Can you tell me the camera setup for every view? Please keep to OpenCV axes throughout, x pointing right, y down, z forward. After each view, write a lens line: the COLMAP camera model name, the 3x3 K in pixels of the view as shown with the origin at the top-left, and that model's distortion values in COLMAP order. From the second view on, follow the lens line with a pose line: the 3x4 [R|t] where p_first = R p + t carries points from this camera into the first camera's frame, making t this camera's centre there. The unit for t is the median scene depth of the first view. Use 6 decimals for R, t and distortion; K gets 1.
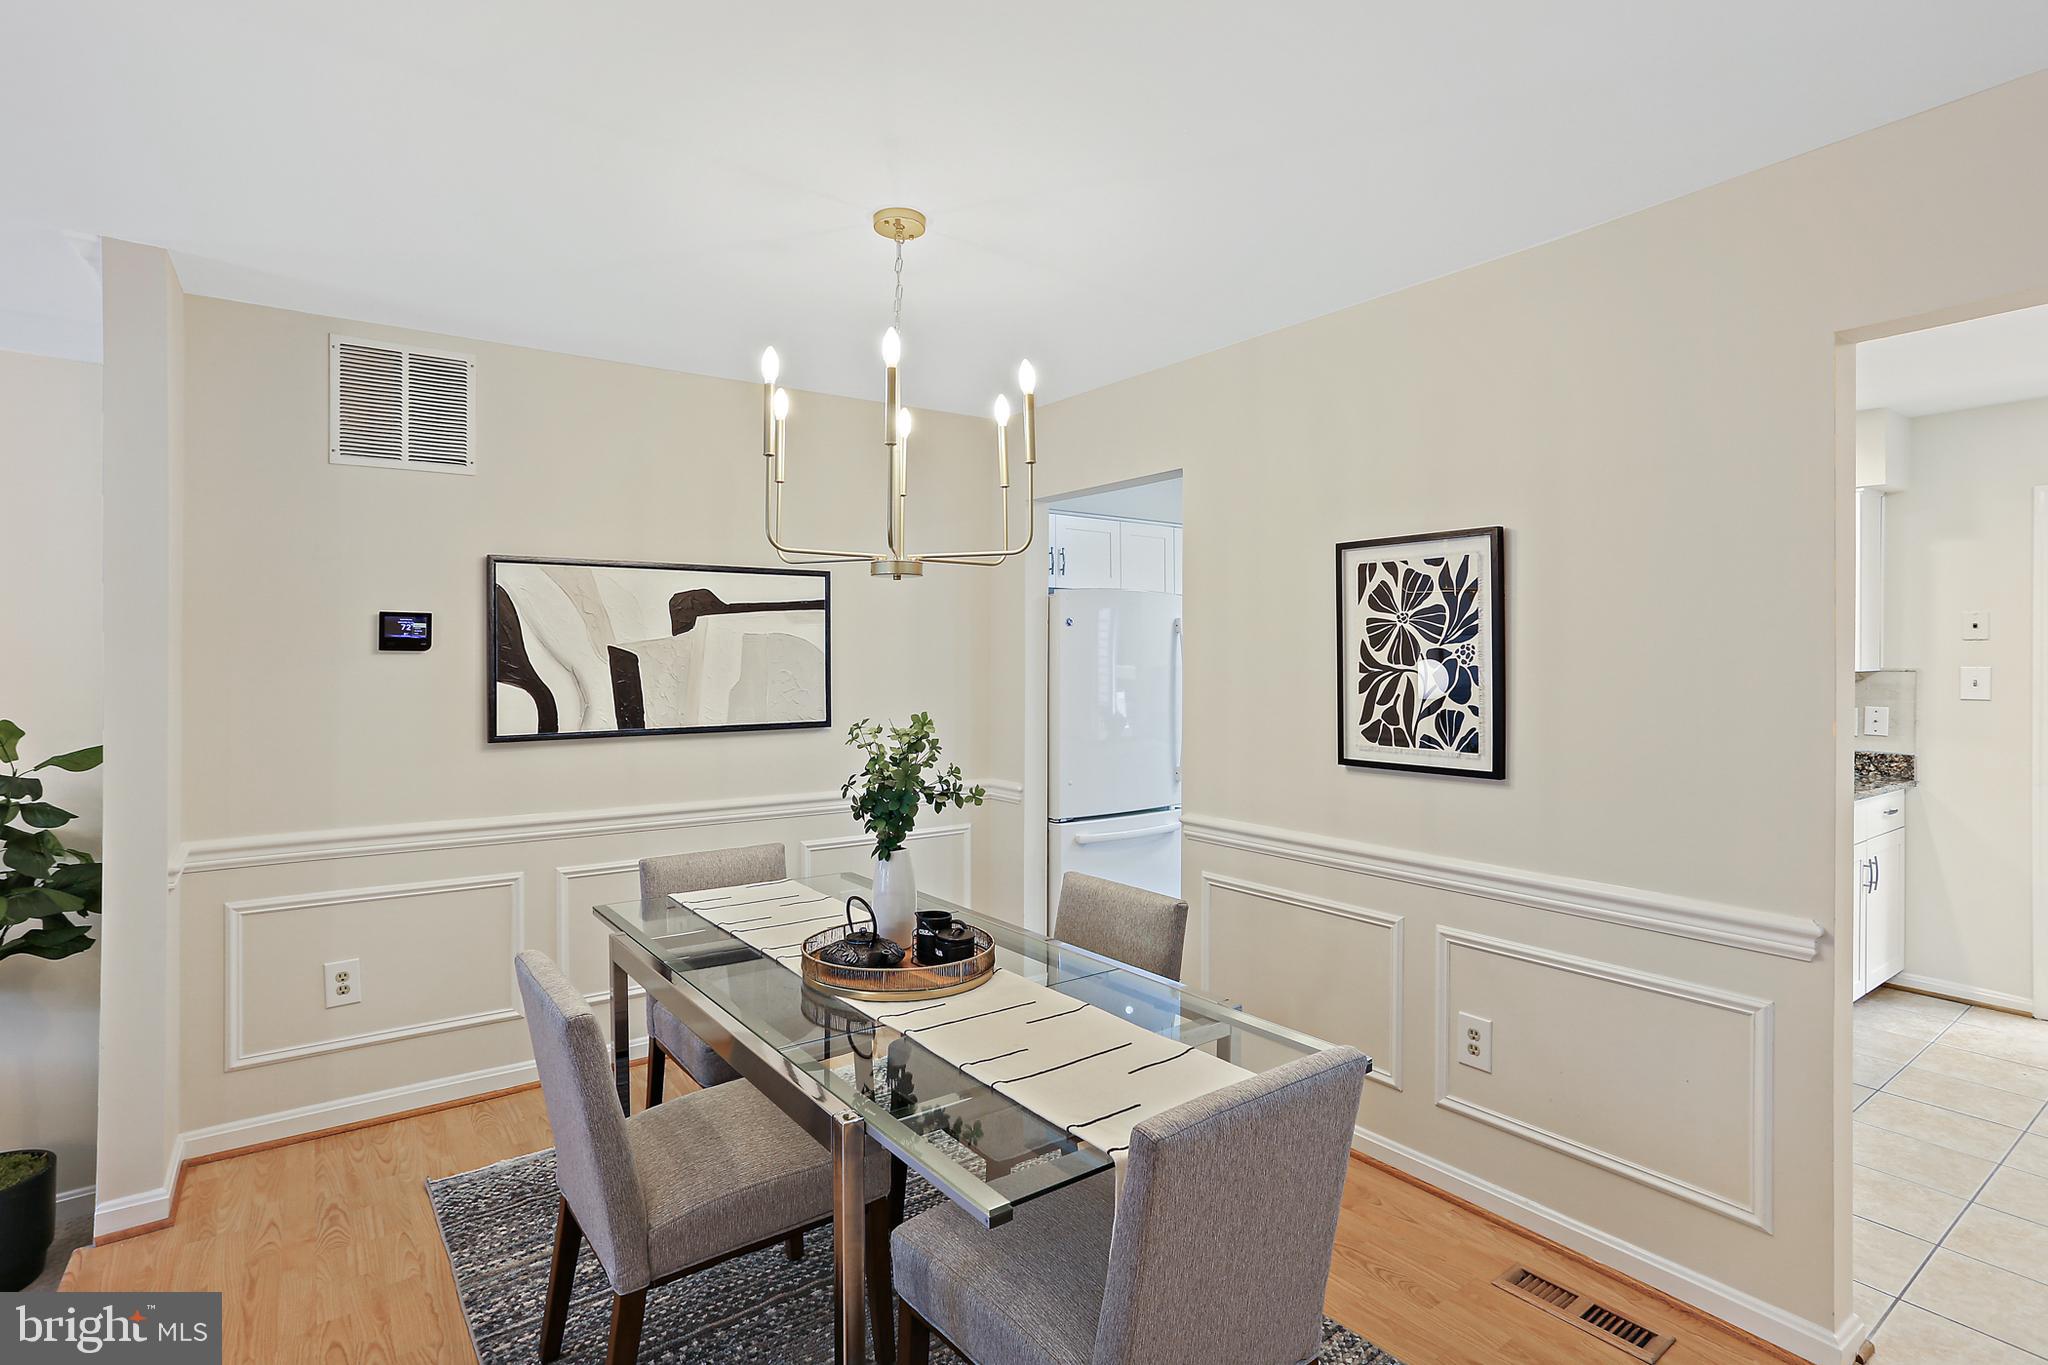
lens RADIAL K [[1001.5, 0, 1031.1], [0, 1001.5, 646.0], [0, 0, 1]] dist [-0.033715, 0.003791]
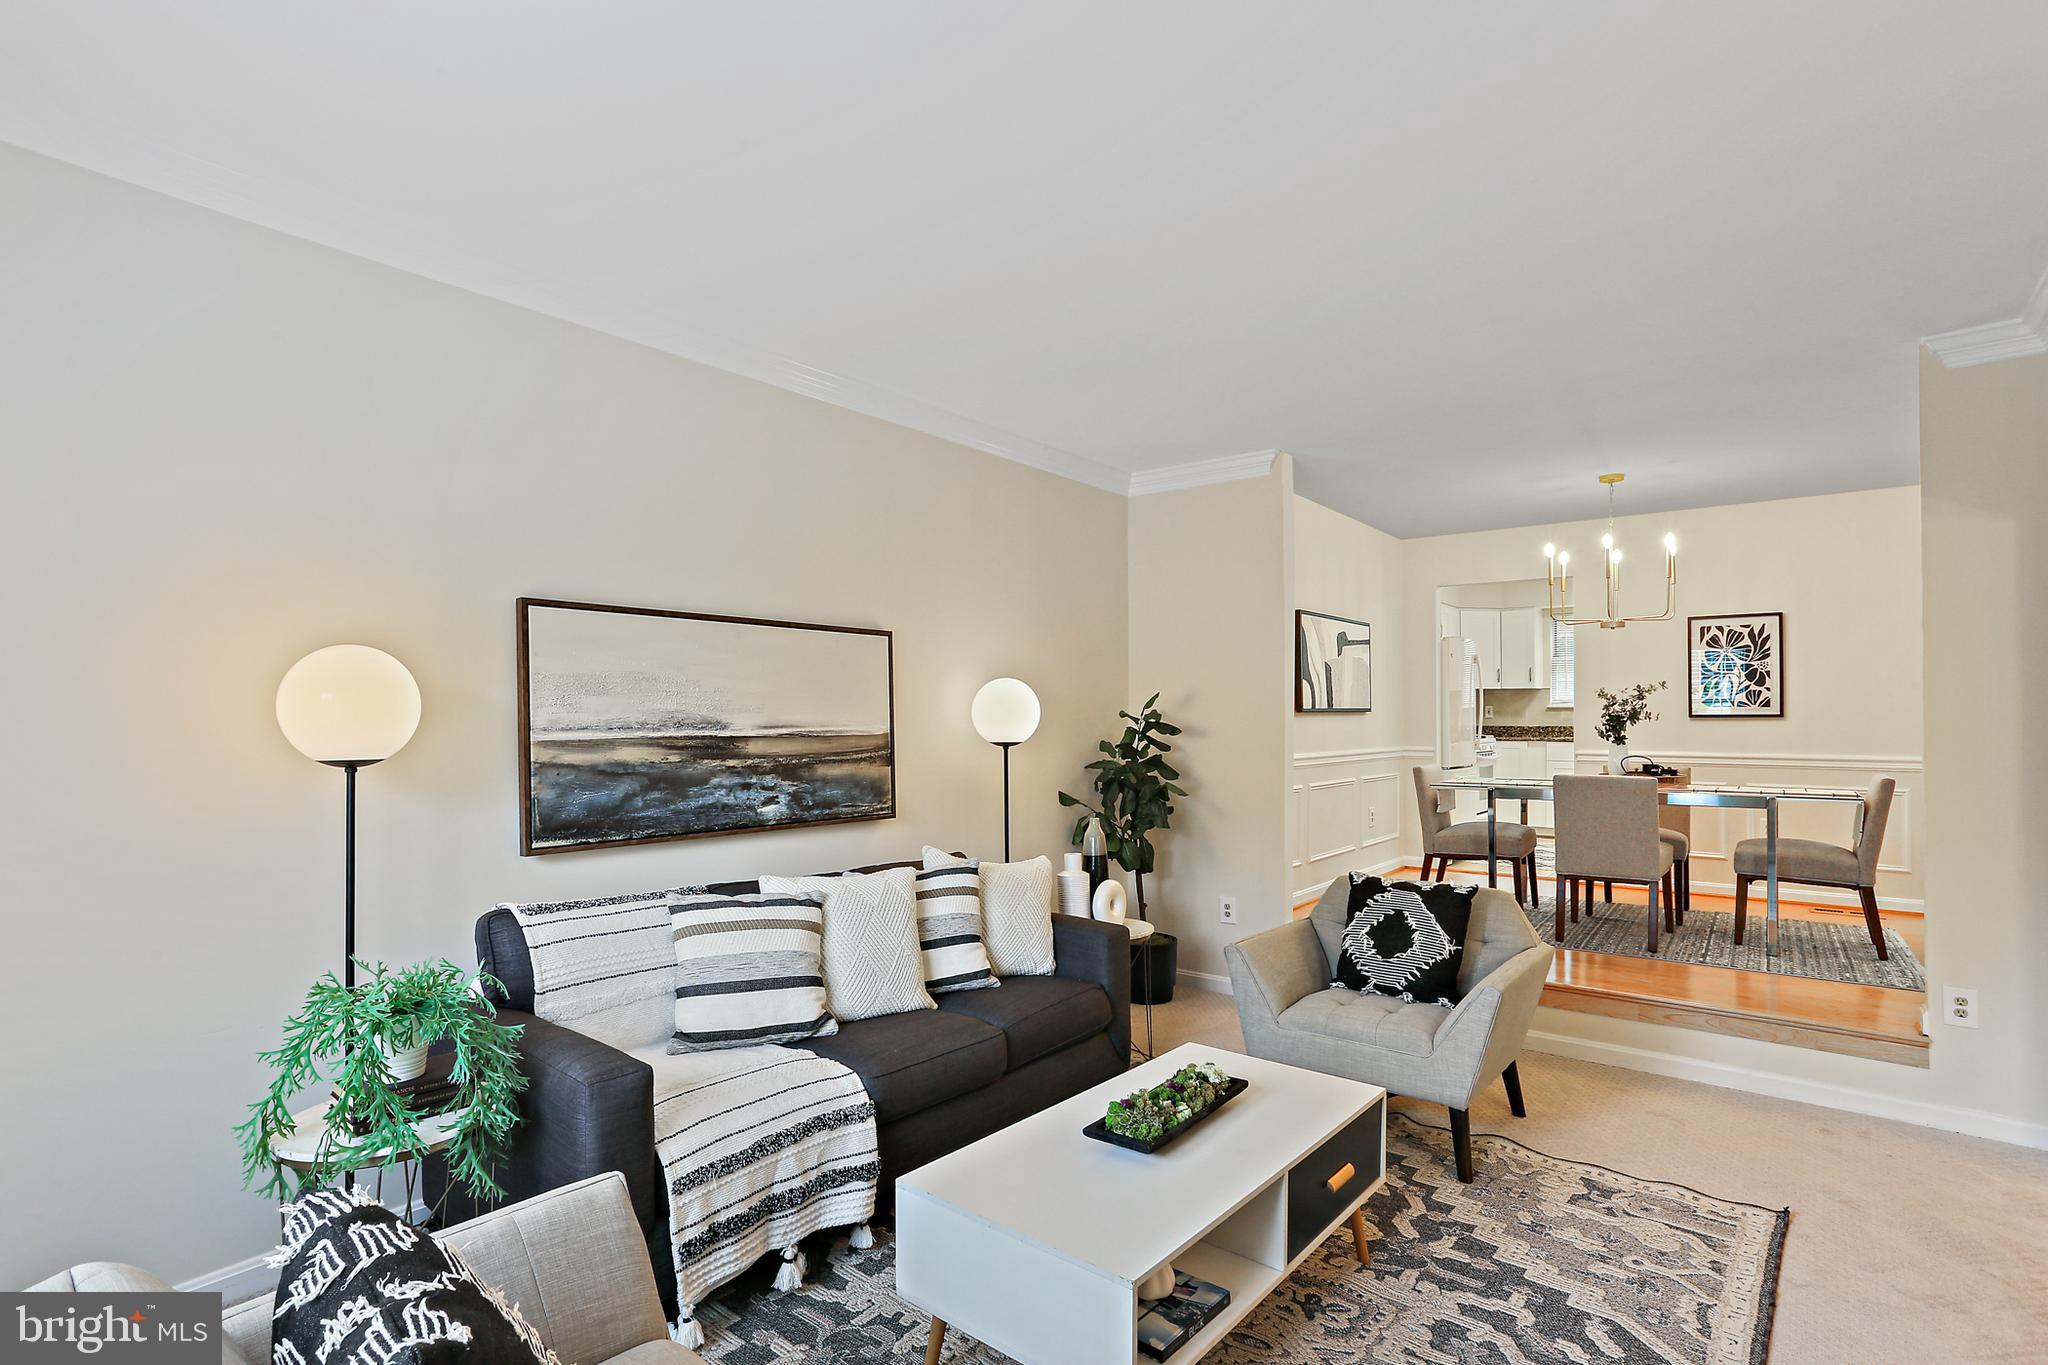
lens RADIAL K [[1001.5, 0, 1004.7], [0, 1001.5, 709.8], [0, 0, 1]] dist [-0.033715, 0.003791]
pose [[0.962488, 0.001470, 0.271319, -1.785637], [0.000128, 0.999983, -0.005873, 0.117305], [-0.271323, 0.005688, 0.962472, -0.698949]]
